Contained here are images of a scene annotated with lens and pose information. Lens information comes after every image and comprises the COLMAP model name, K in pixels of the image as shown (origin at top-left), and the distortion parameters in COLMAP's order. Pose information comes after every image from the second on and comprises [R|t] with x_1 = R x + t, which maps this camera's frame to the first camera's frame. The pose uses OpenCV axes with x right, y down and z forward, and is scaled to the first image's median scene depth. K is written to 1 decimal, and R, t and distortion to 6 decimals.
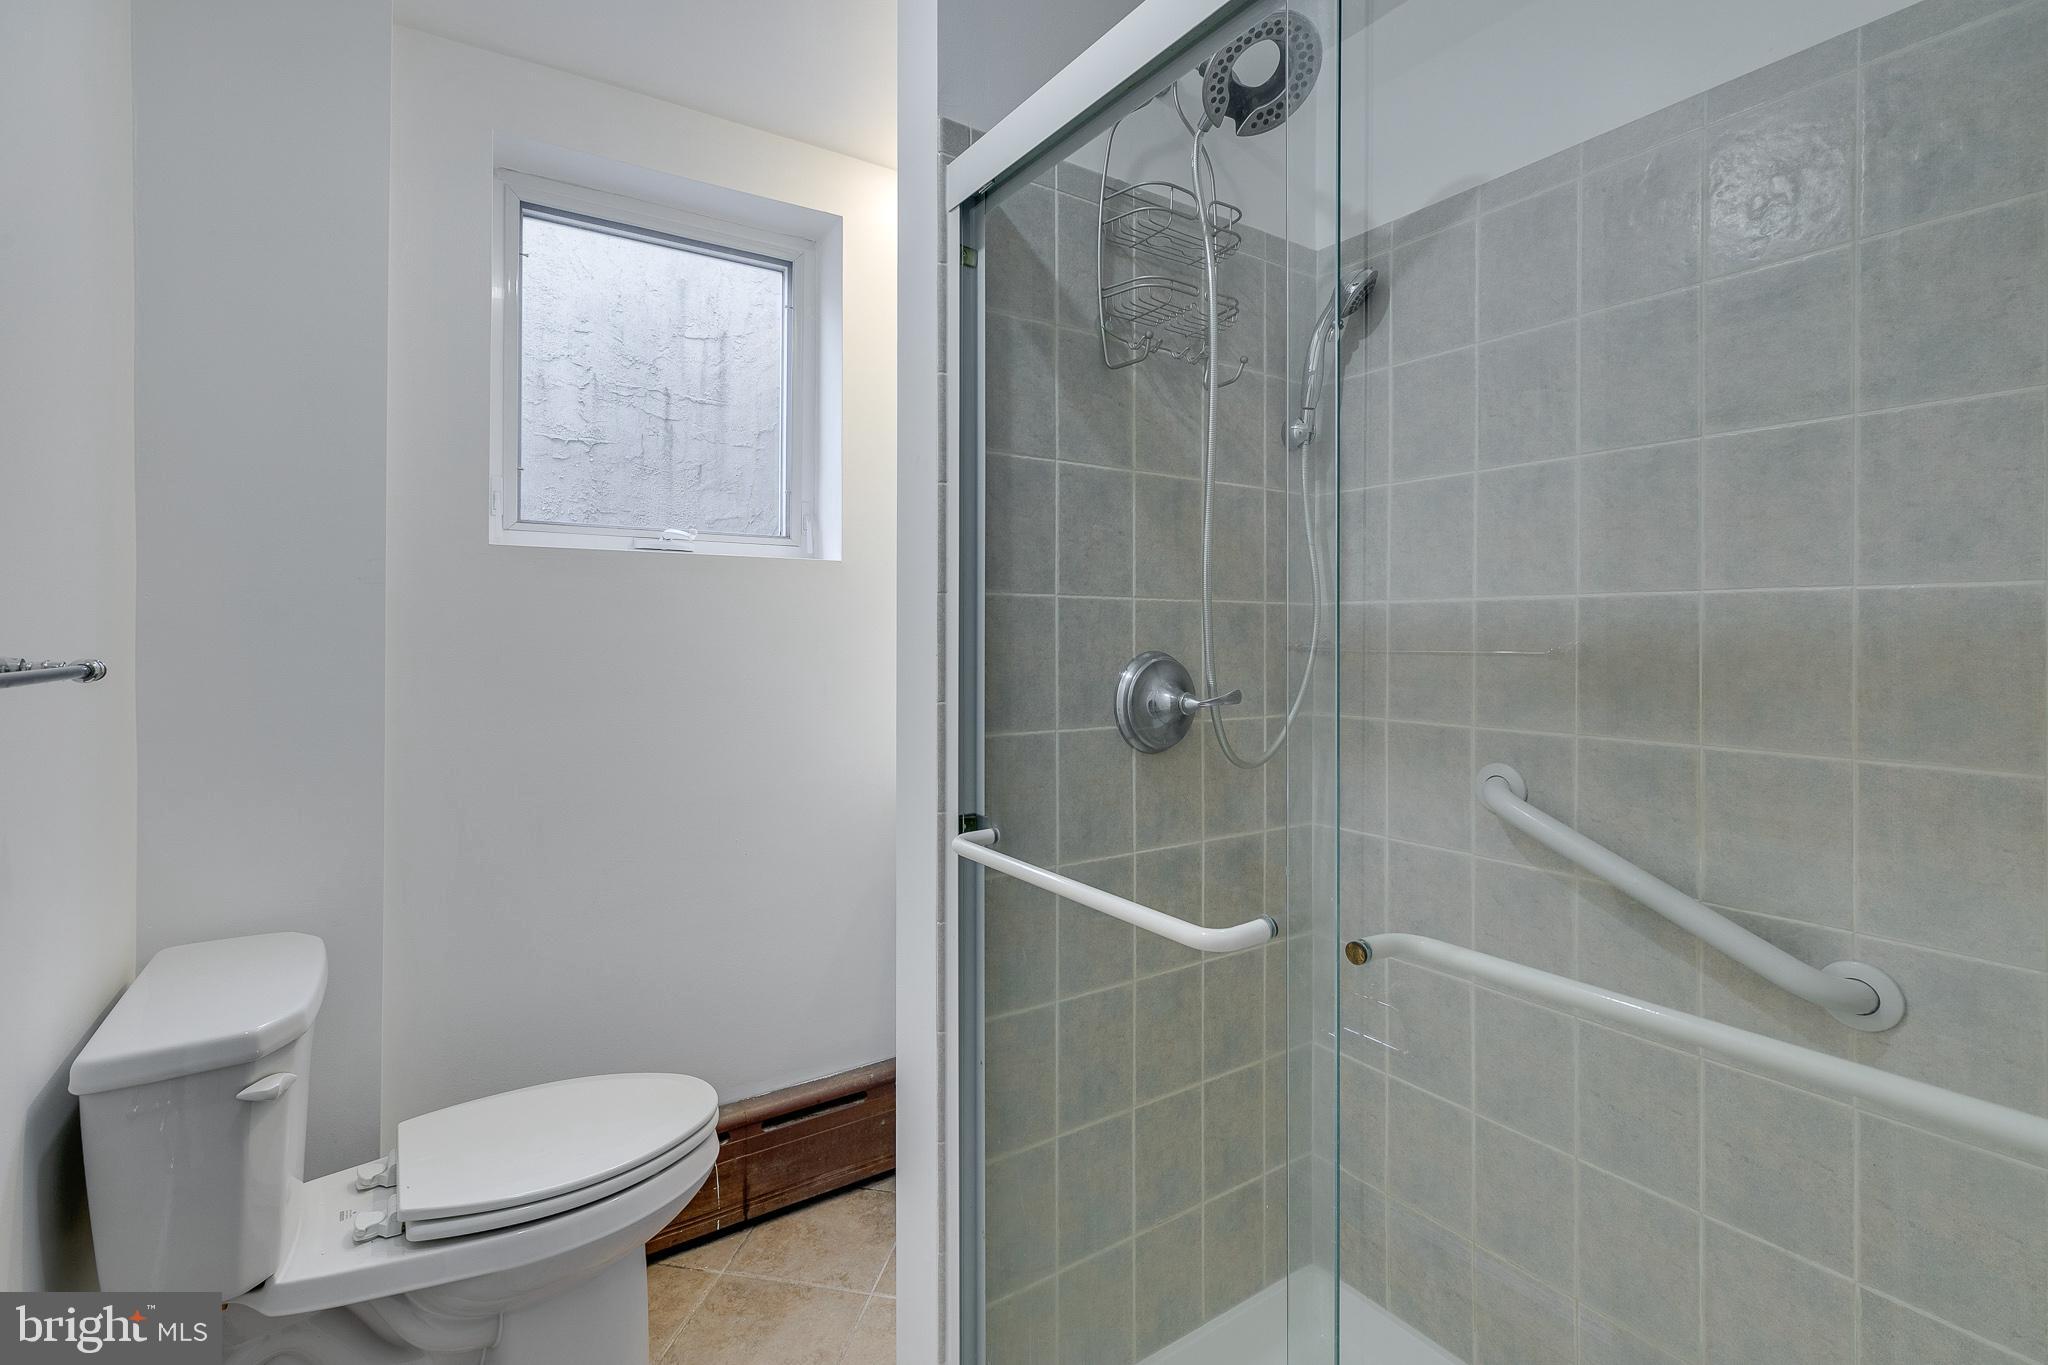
lens RADIAL K [[924.6, 0, 998.0], [0, 924.6, 632.9], [0, 0, 1]] dist [0.005203, 0.001062]
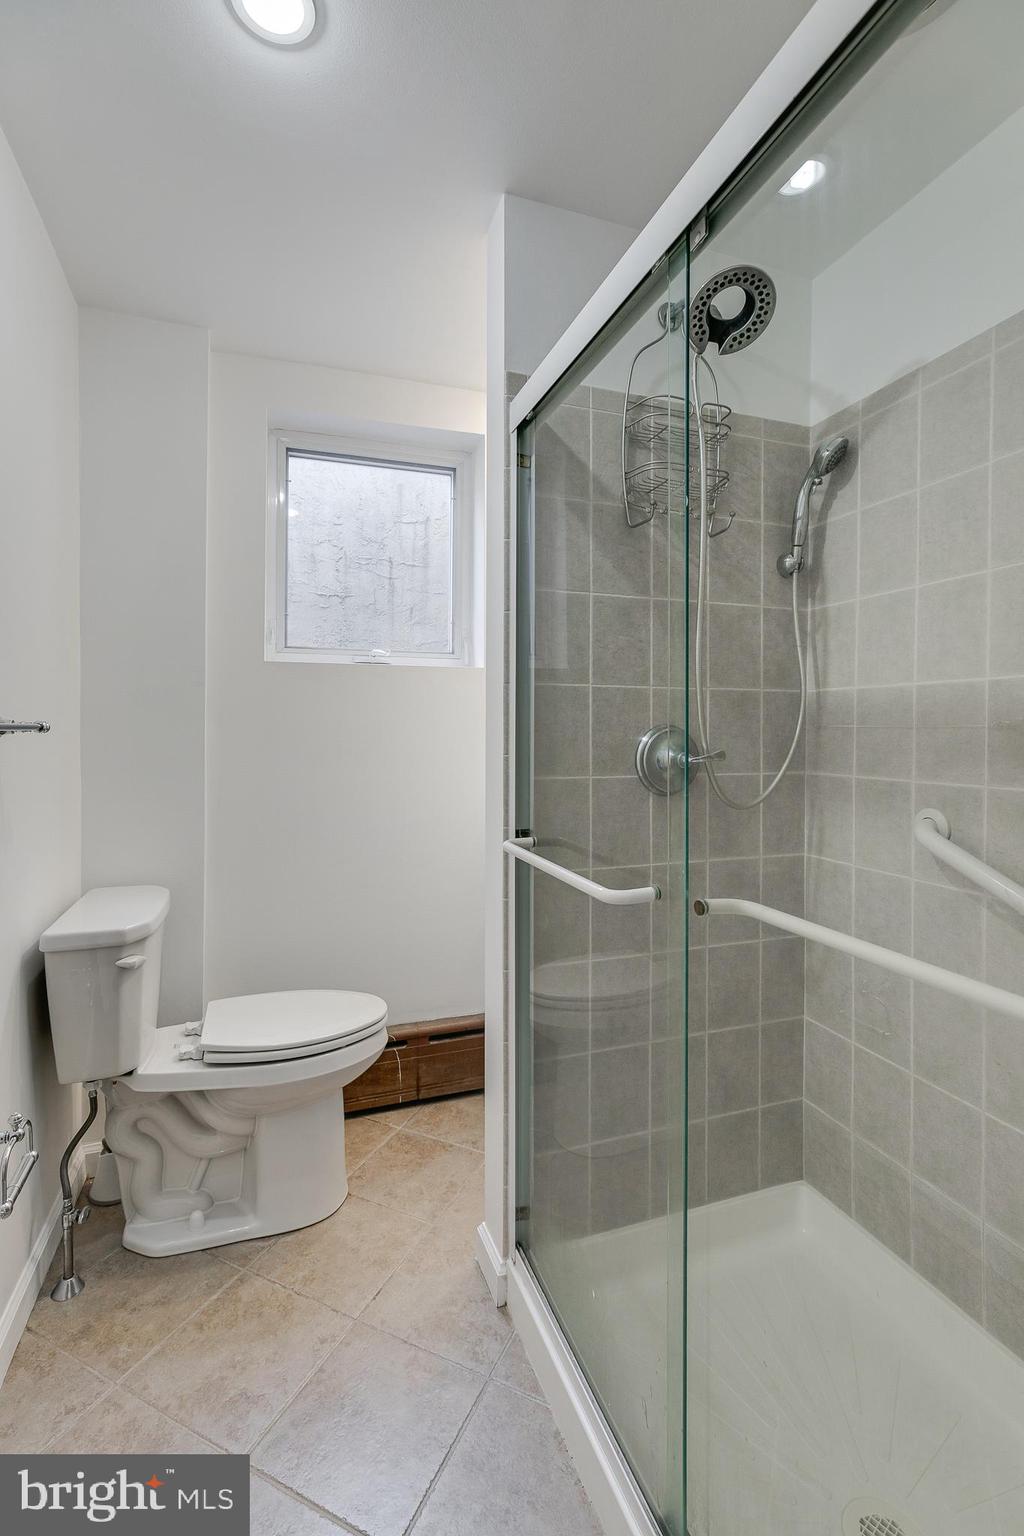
lens RADIAL K [[693.4, 0, 499.0], [0, 693.4, 730.8], [0, 0, 1]] dist [0.005203, 0.001062]
pose [[0.968230, 0.001744, -0.250056, 0.189807], [-0.000839, 0.999993, 0.003726, 0.027183], [0.250060, -0.003397, 0.968224, -0.099659]]
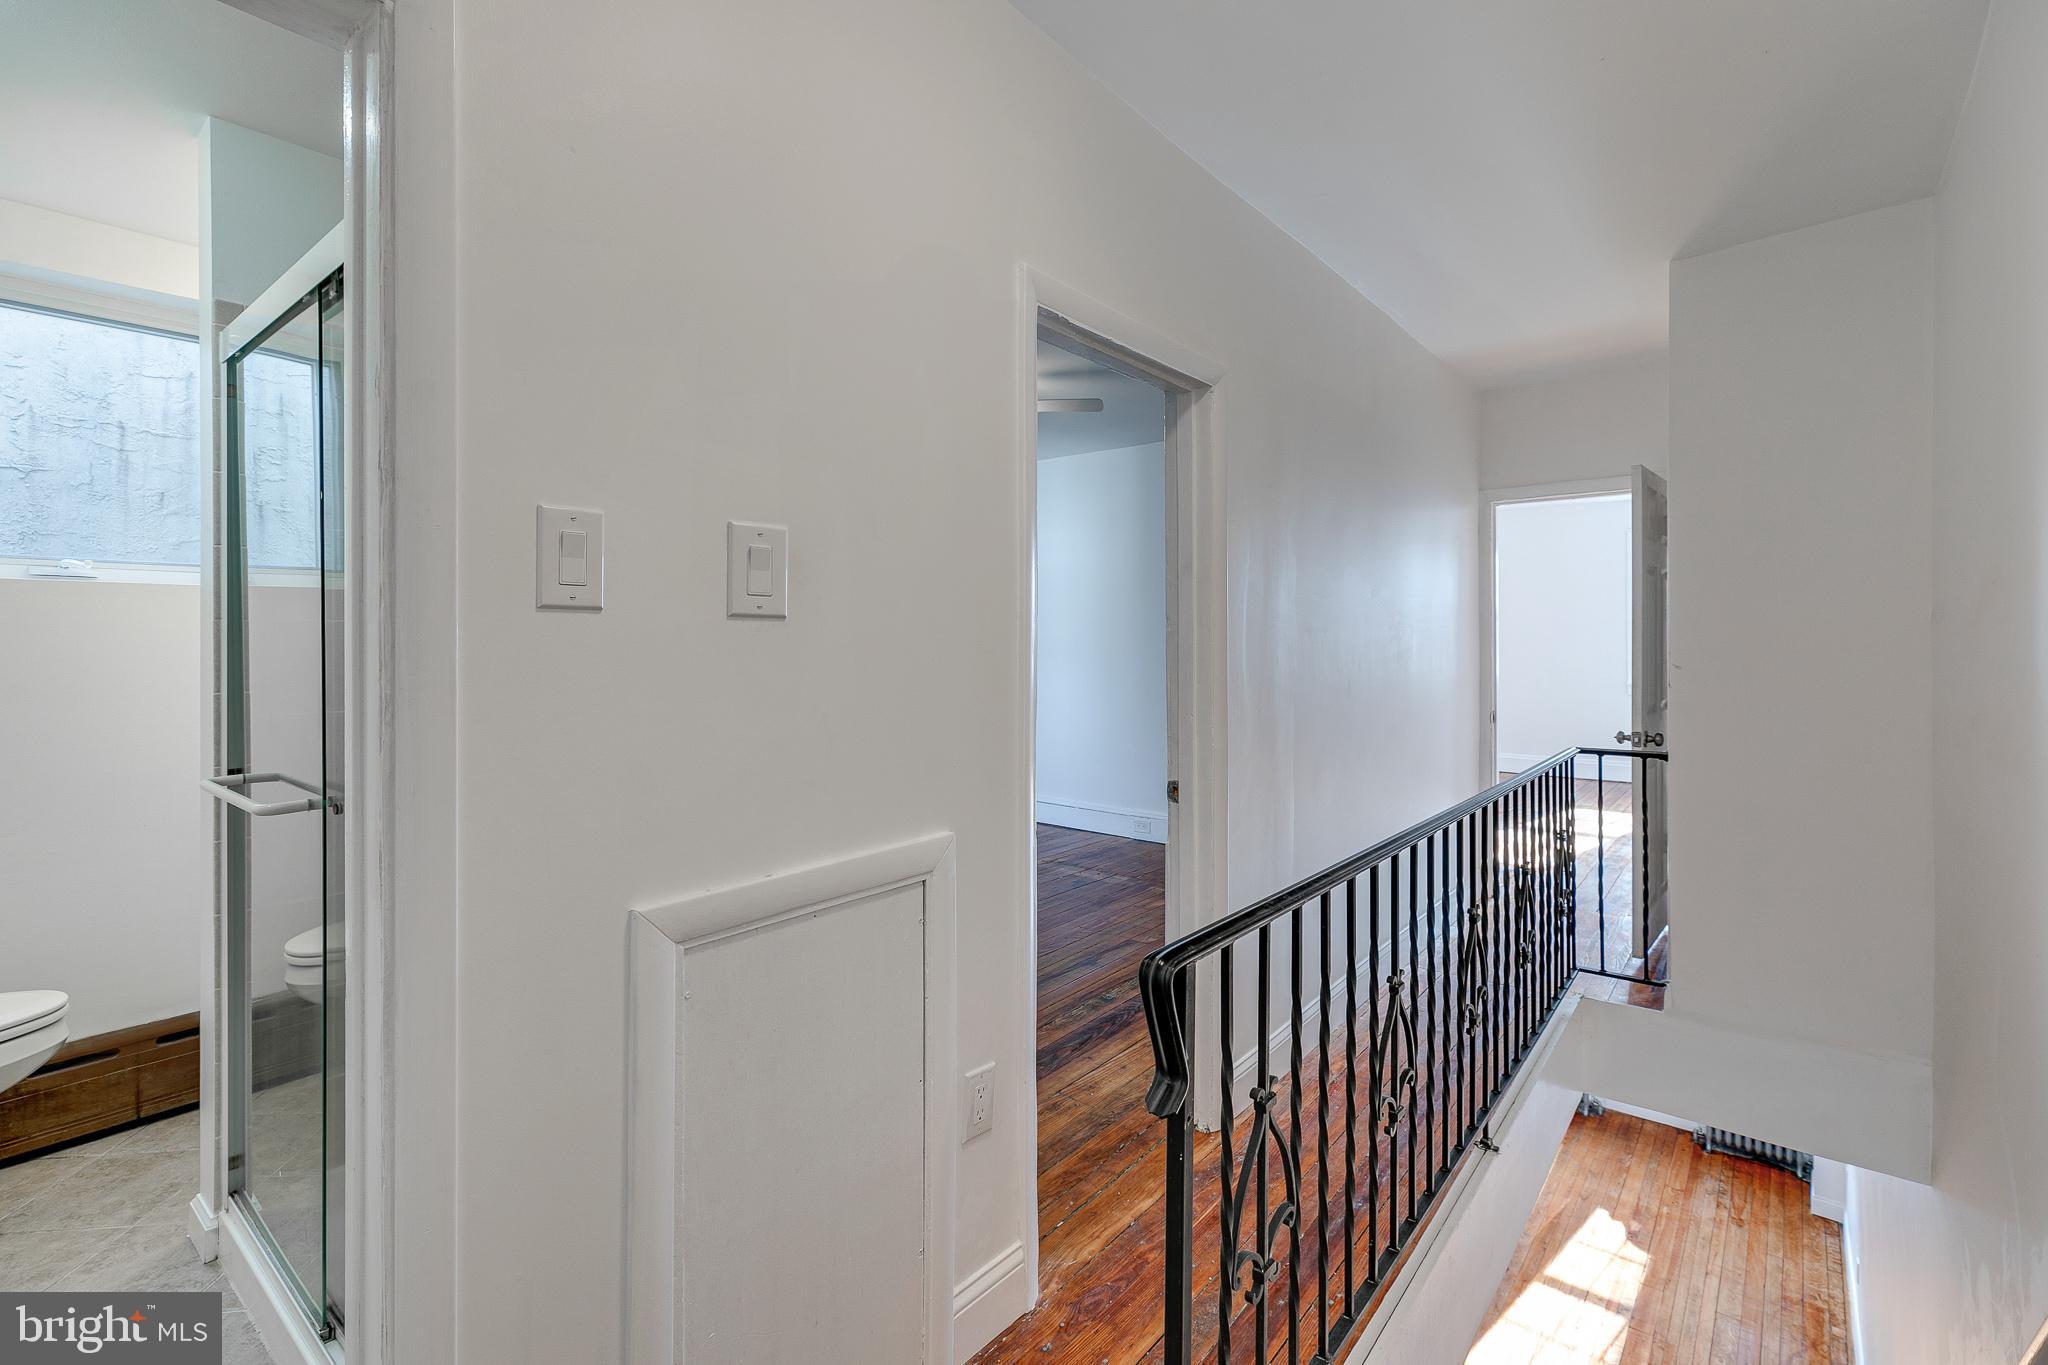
lens RADIAL K [[924.6, 0, 1011.6], [0, 924.6, 644.4], [0, 0, 1]] dist [0.005203, 0.001062]
pose [[0.956069, -0.002406, 0.293131, 0.639423], [0.001513, 0.999994, 0.003271, -0.005387], [-0.293137, -0.002683, 0.956067, -0.708182]]
